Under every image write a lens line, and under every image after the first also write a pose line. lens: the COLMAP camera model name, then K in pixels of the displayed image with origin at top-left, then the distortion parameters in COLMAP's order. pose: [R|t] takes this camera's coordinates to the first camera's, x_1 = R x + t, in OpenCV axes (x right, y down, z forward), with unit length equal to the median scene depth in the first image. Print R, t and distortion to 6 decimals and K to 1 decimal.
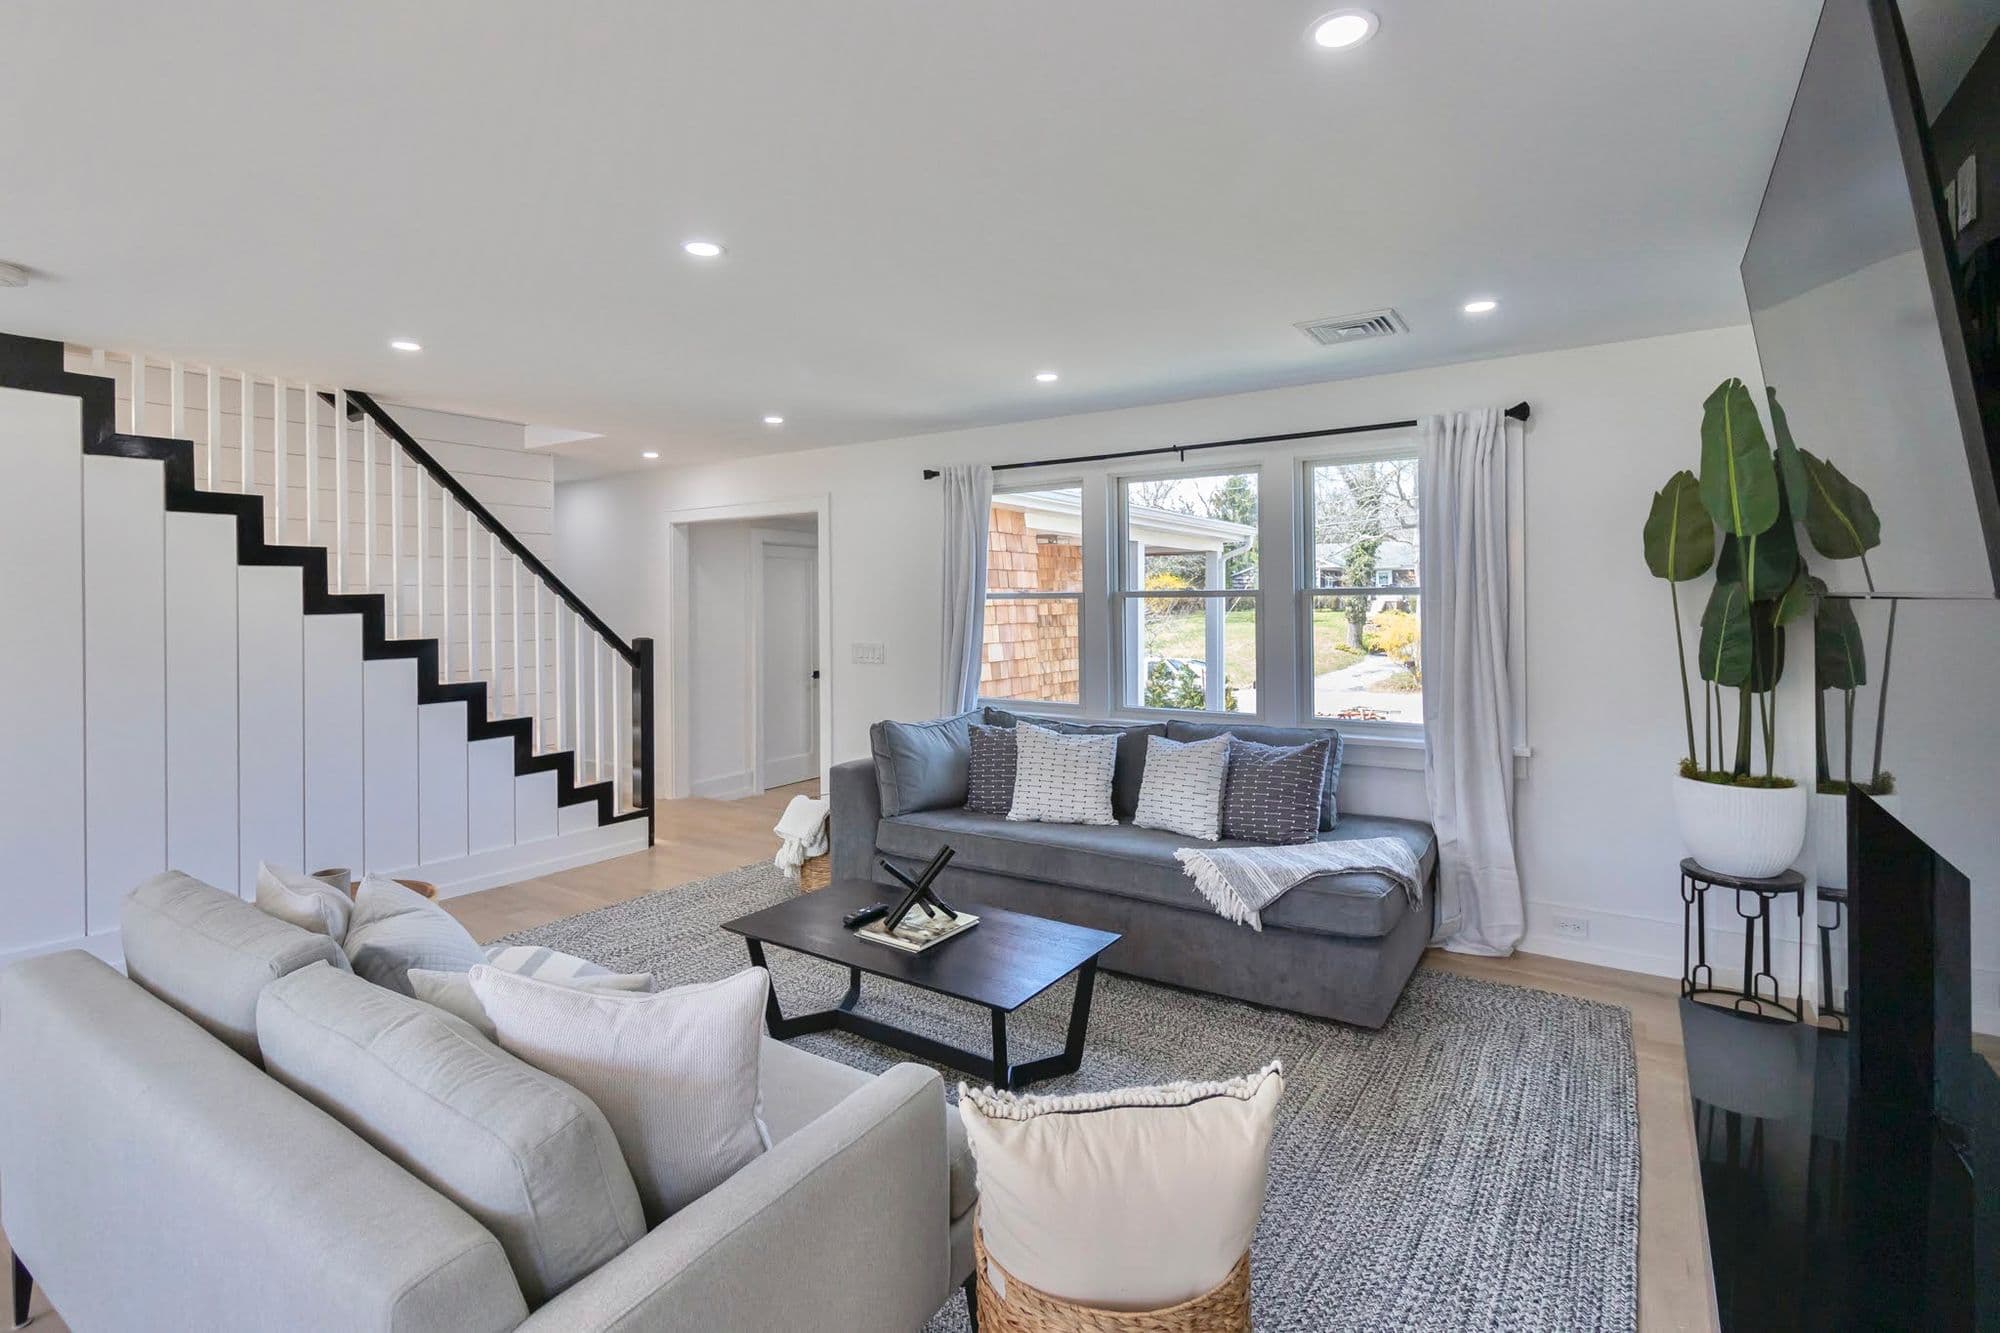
lens RADIAL K [[942.5, 0, 993.9], [0, 942.5, 614.9], [0, 0, 1]] dist [0.005162, -0.001992]
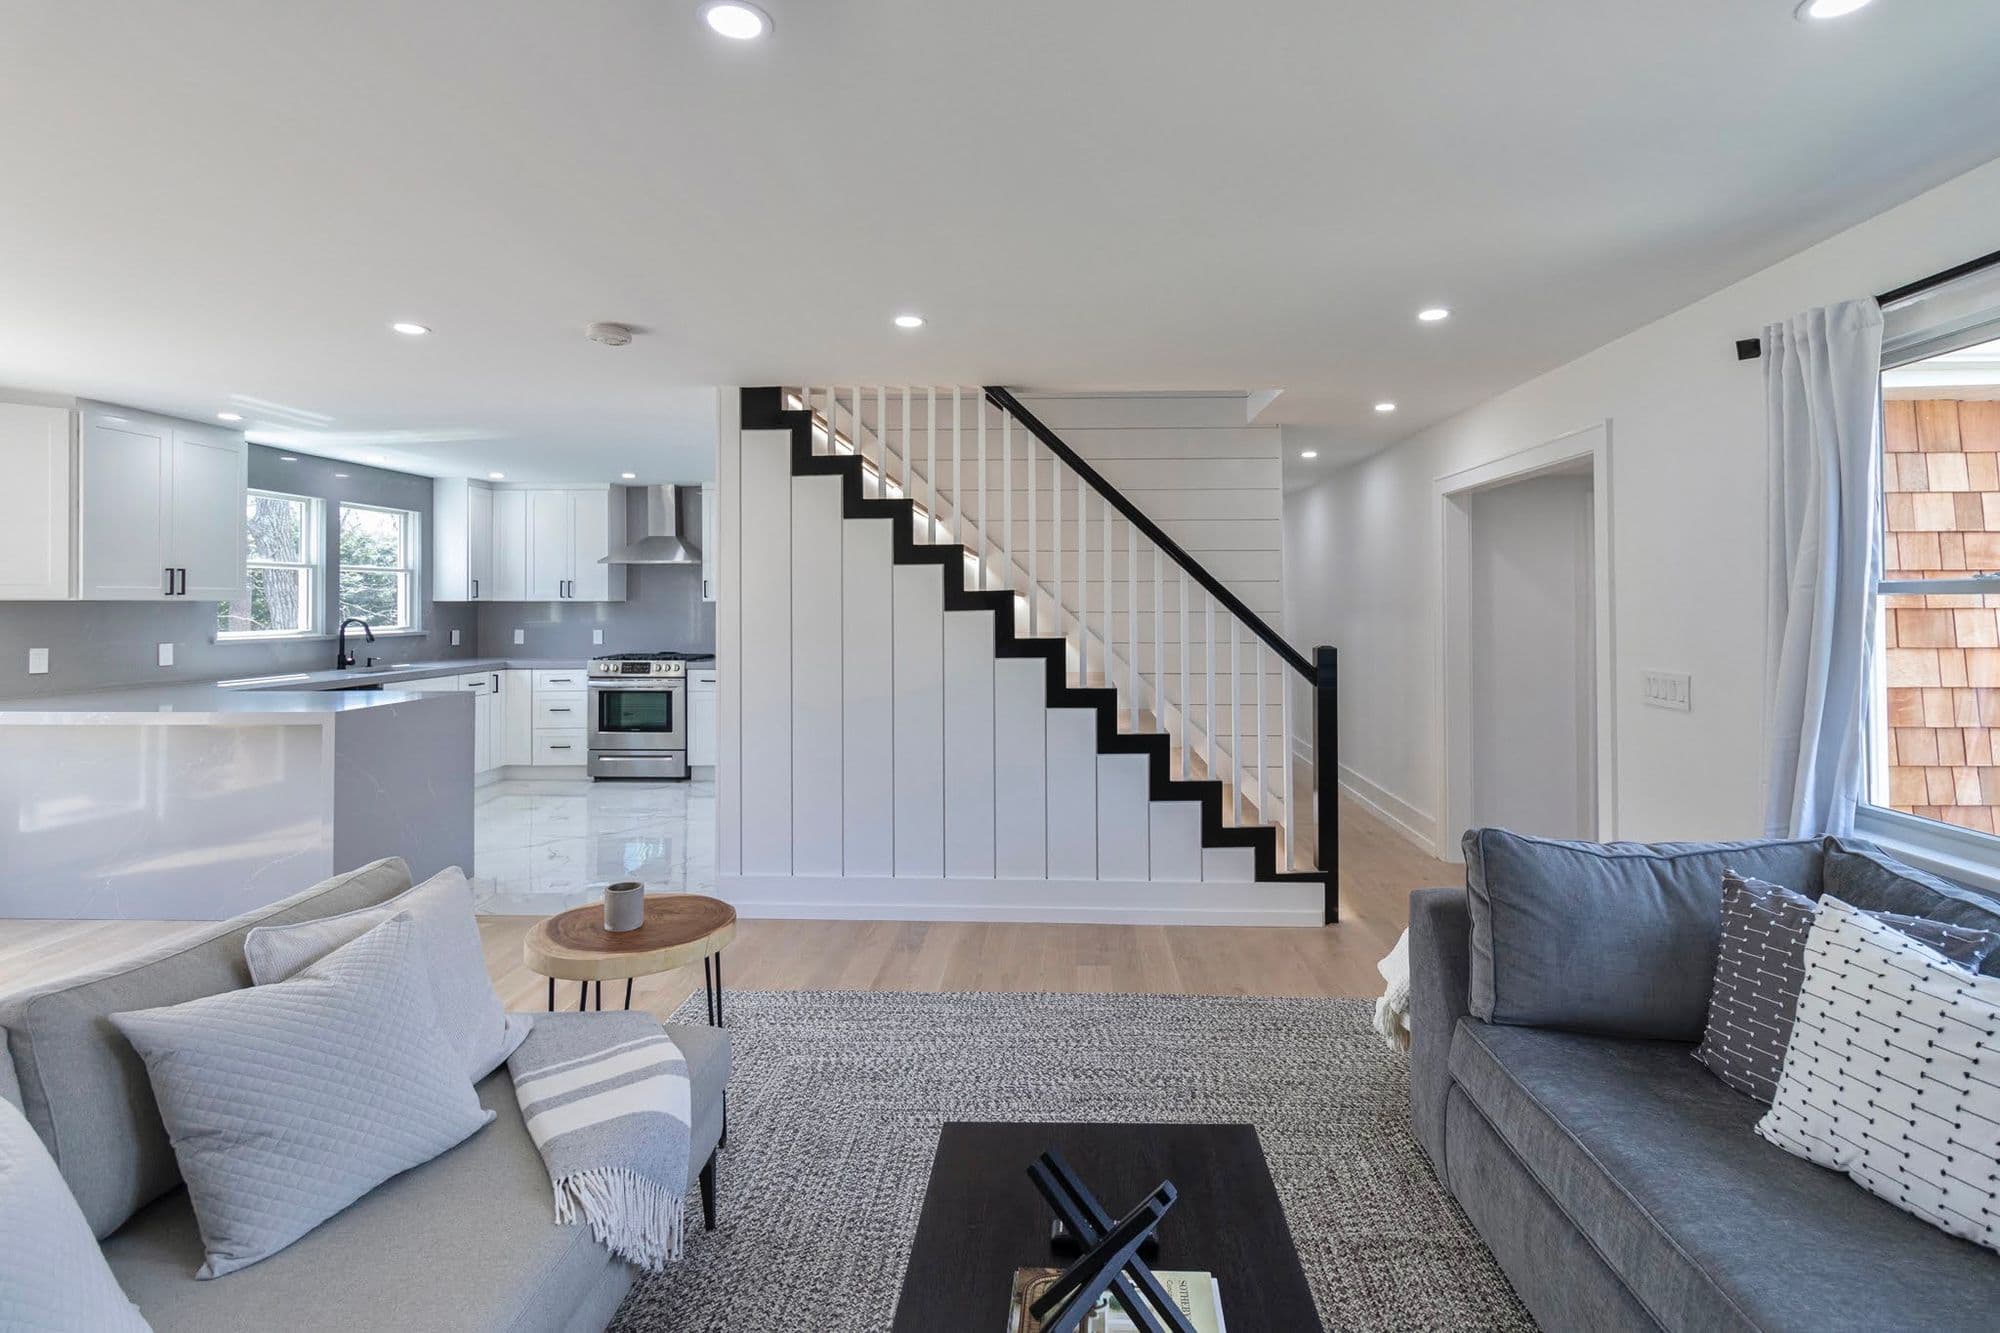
lens RADIAL K [[942.5, 0, 1046.4], [0, 942.5, 593.7], [0, 0, 1]] dist [0.005162, -0.001992]
pose [[0.545628, -0.004239, -0.838017, 0.157060], [-0.014170, 0.999798, -0.014283, -0.004741], [0.837908, 0.019668, 0.545457, 0.424826]]
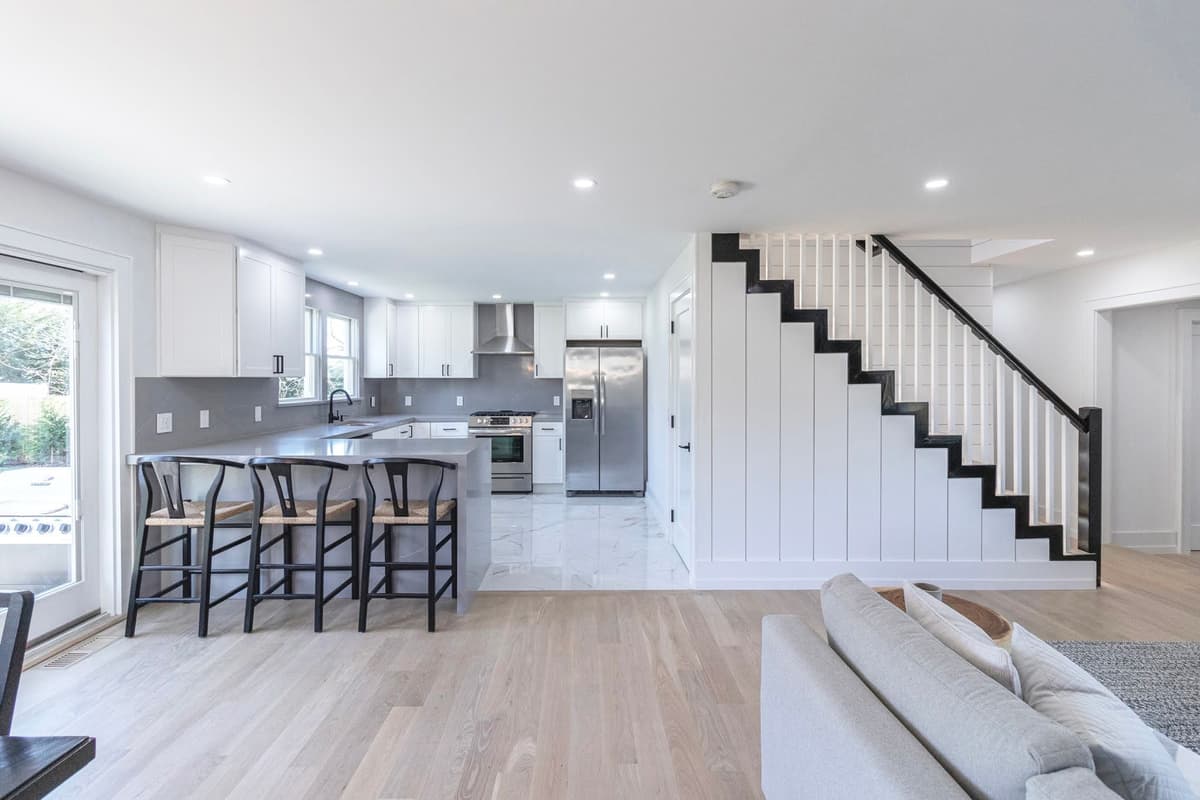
lens RADIAL K [[565.5, 0, 589.5], [0, 565.5, 380.8], [0, 0, 1]] dist [0.005162, -0.001992]
pose [[0.584999, 0.006234, -0.811010, -0.179075], [-0.013287, 0.999910, -0.001899, 0.001503], [0.810925, 0.011887, 0.585029, 0.090029]]
